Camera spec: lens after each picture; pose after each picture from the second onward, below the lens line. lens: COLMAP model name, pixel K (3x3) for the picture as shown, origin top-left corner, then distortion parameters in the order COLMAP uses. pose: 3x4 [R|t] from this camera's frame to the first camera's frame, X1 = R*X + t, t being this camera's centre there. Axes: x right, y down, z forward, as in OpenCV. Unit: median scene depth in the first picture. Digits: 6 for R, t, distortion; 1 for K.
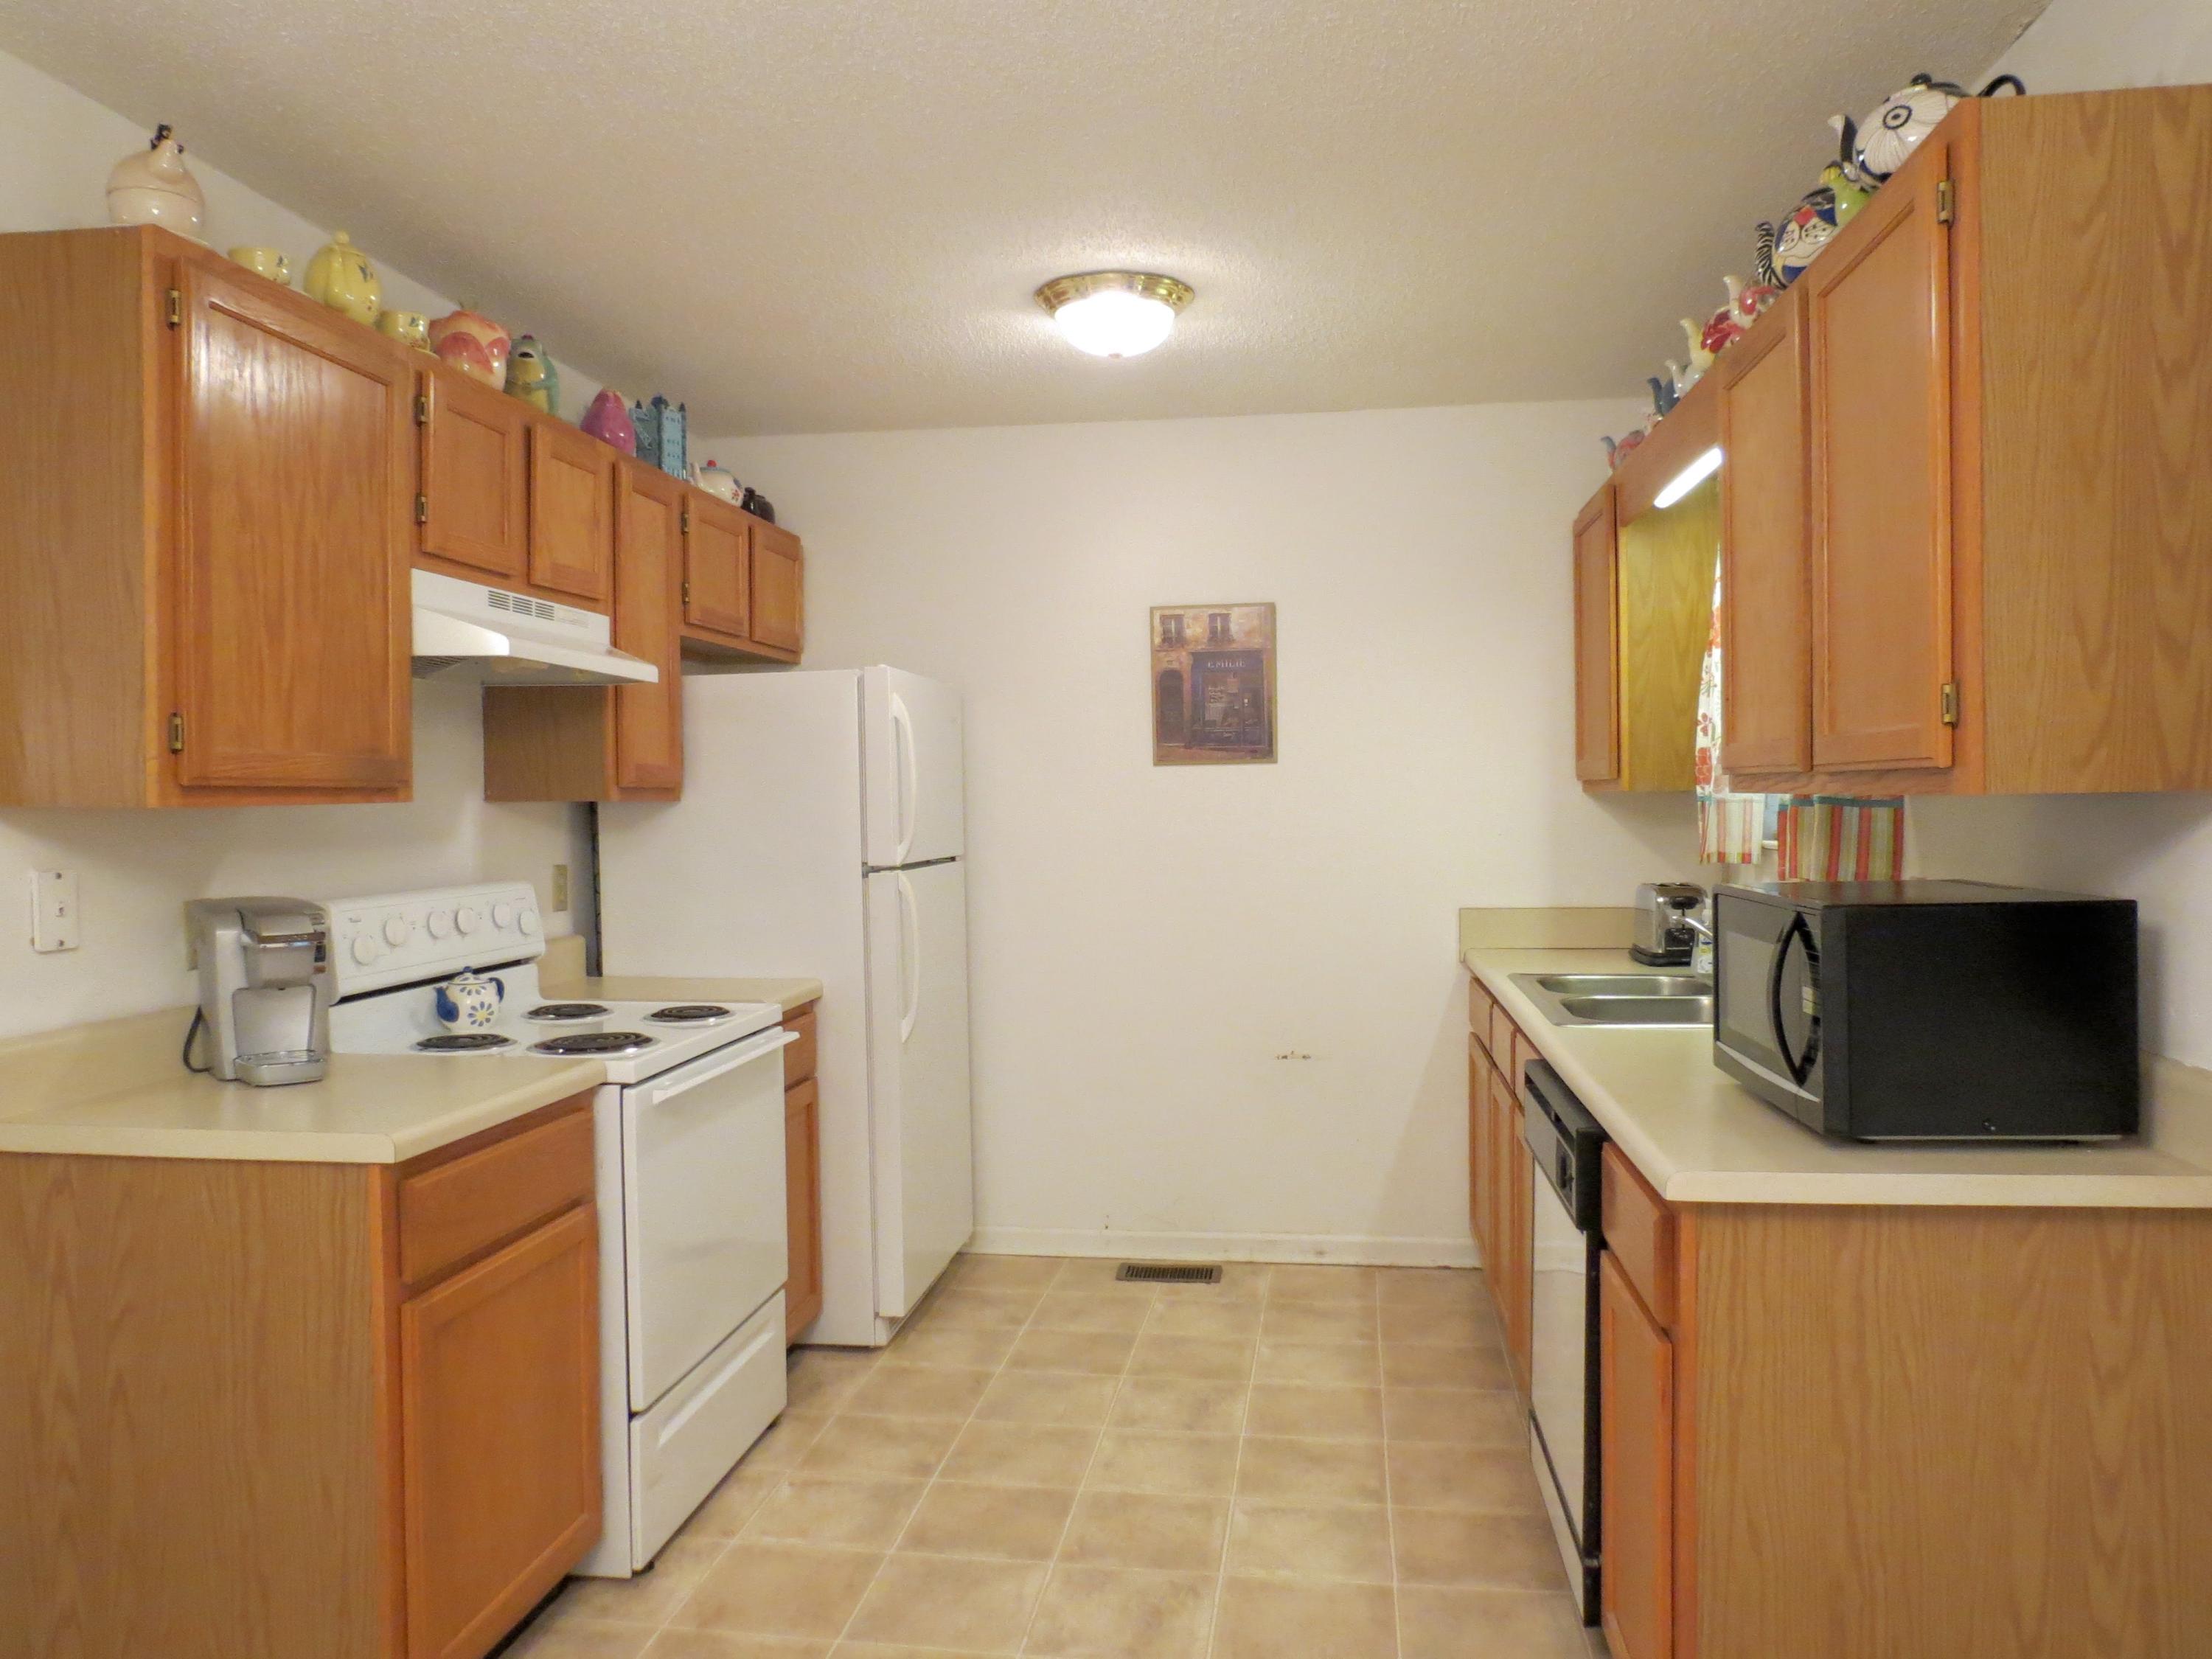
lens RADIAL K [[1585.7, 0, 1109.9], [0, 1585.7, 835.7], [0, 0, 1]] dist [-0.025959, 0.017862]
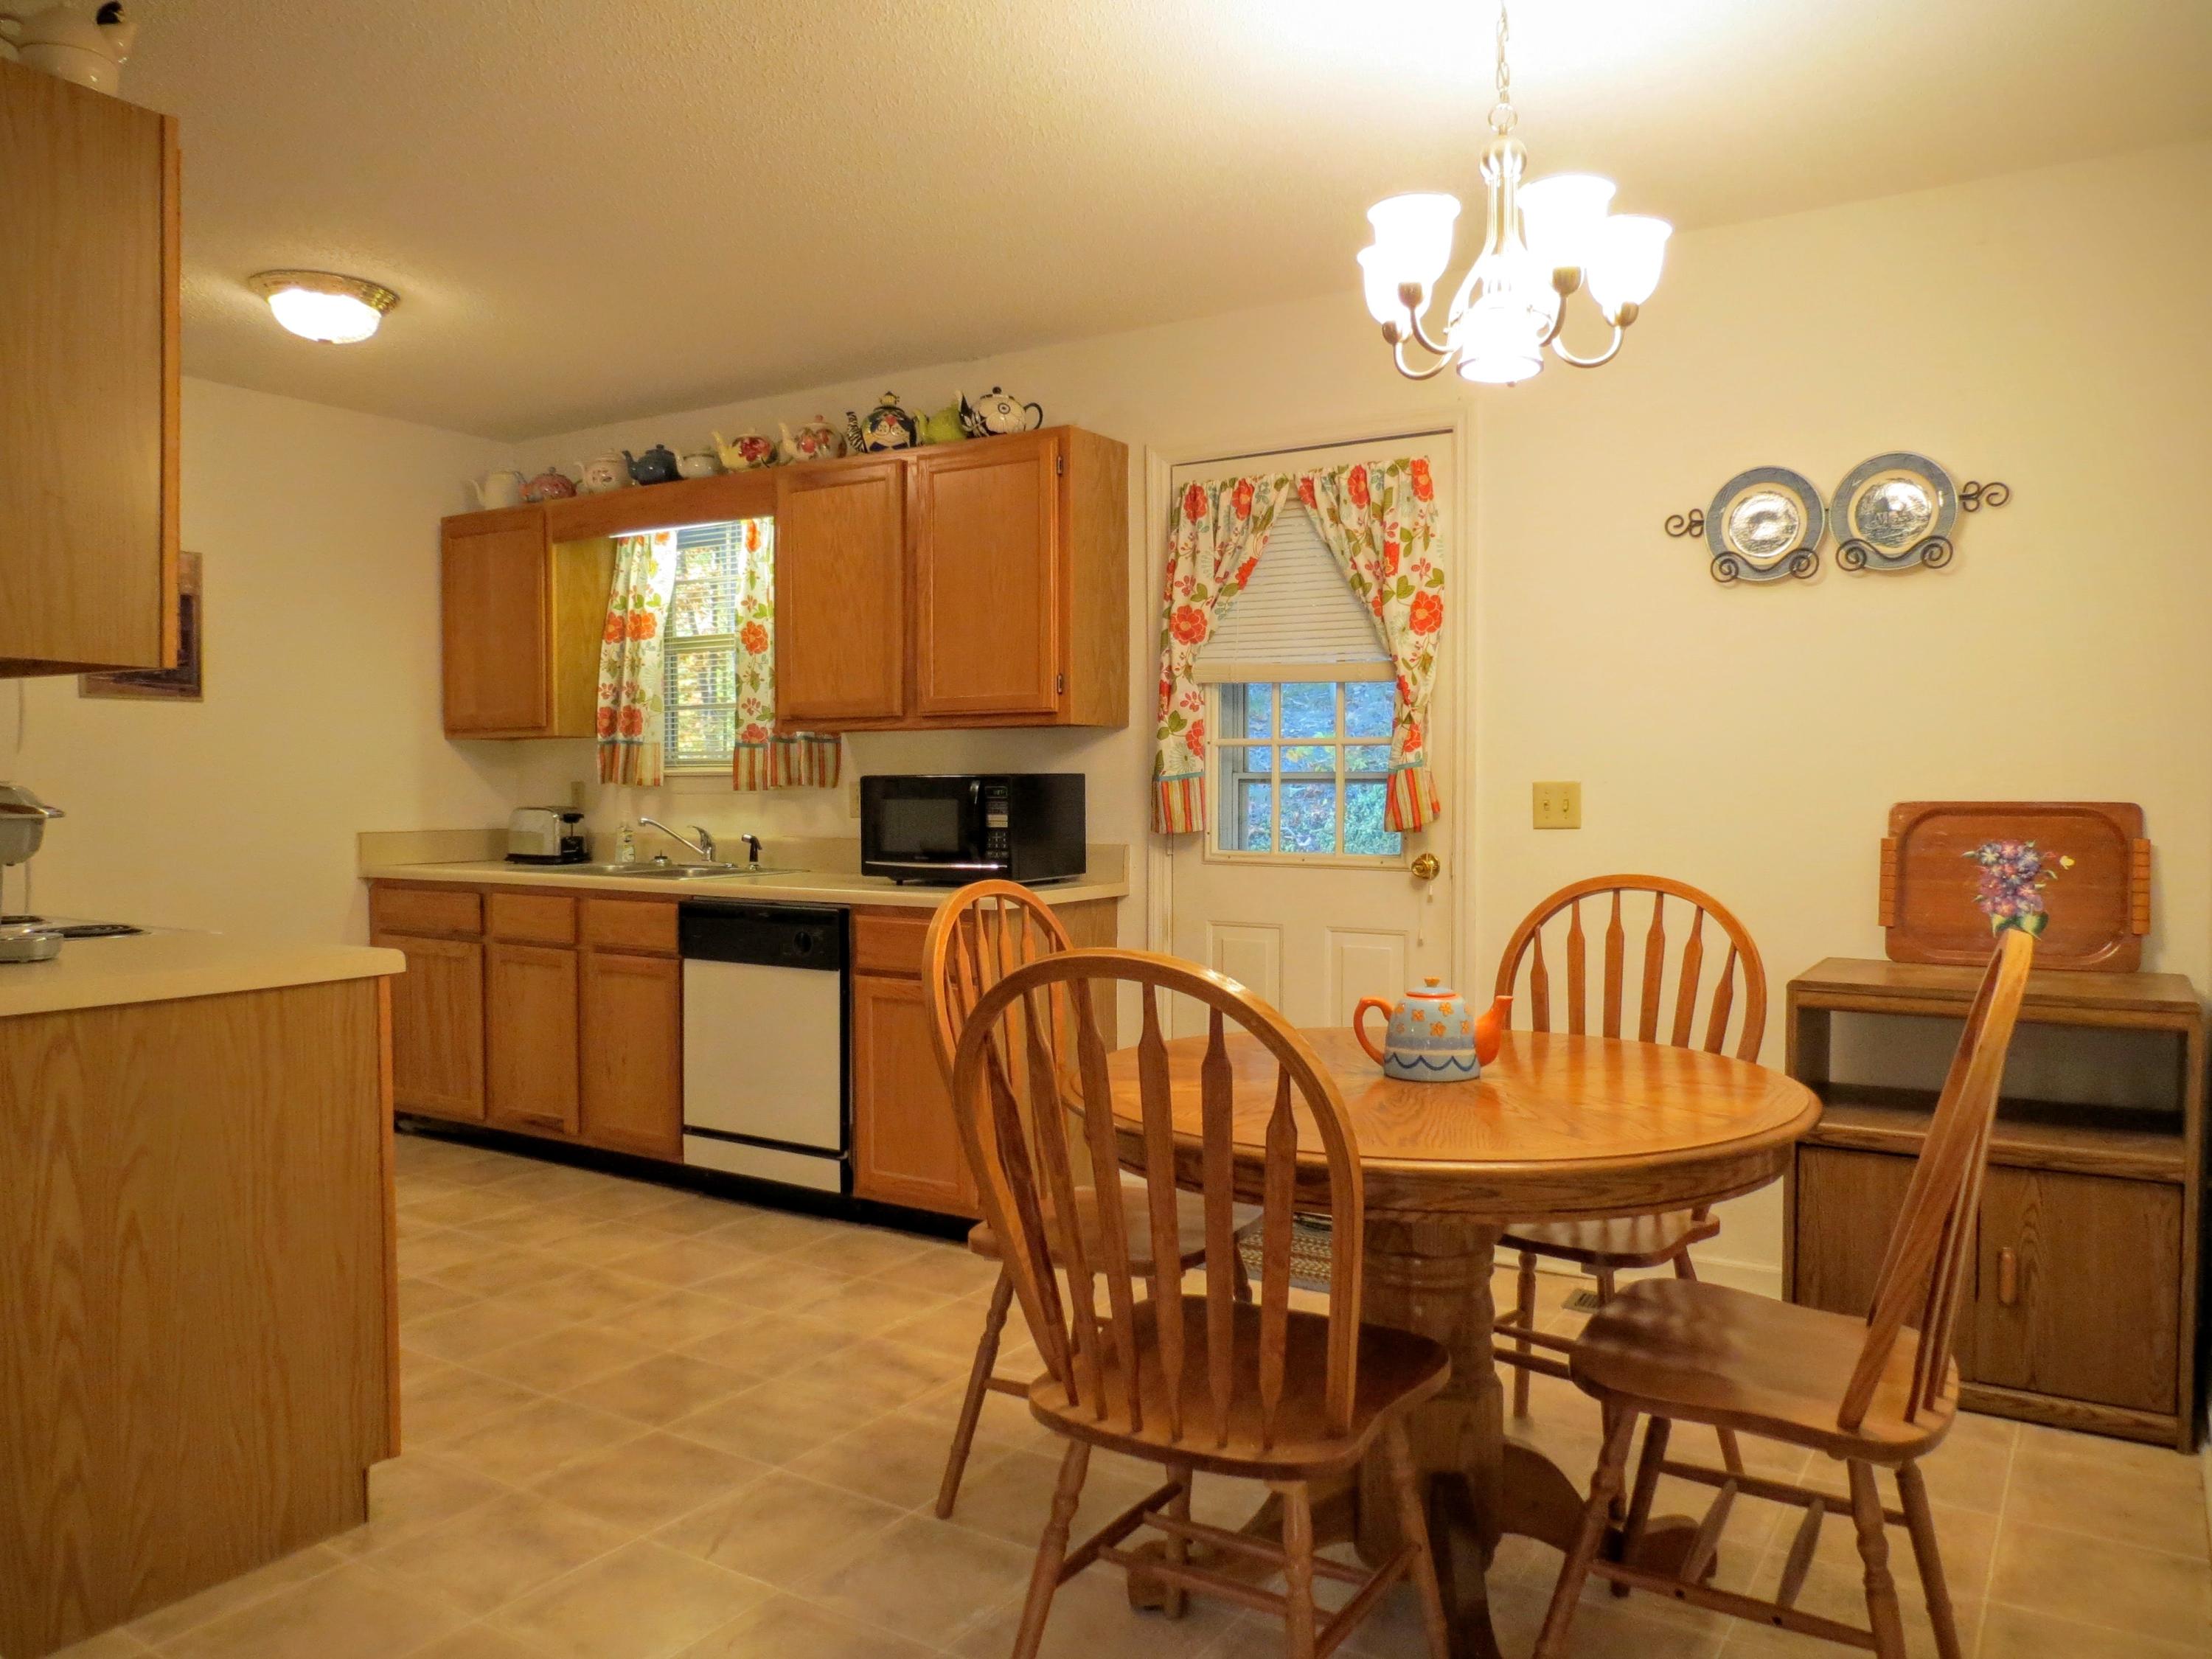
lens RADIAL K [[1585.7, 0, 1106.2], [0, 1585.7, 826.6], [0, 0, 1]] dist [-0.025959, 0.017862]
pose [[0.409490, -0.014049, 0.912207, -1.294048], [0.020638, 0.999768, 0.006133, 0.093508], [-0.912081, 0.016314, 0.409685, -0.005418]]
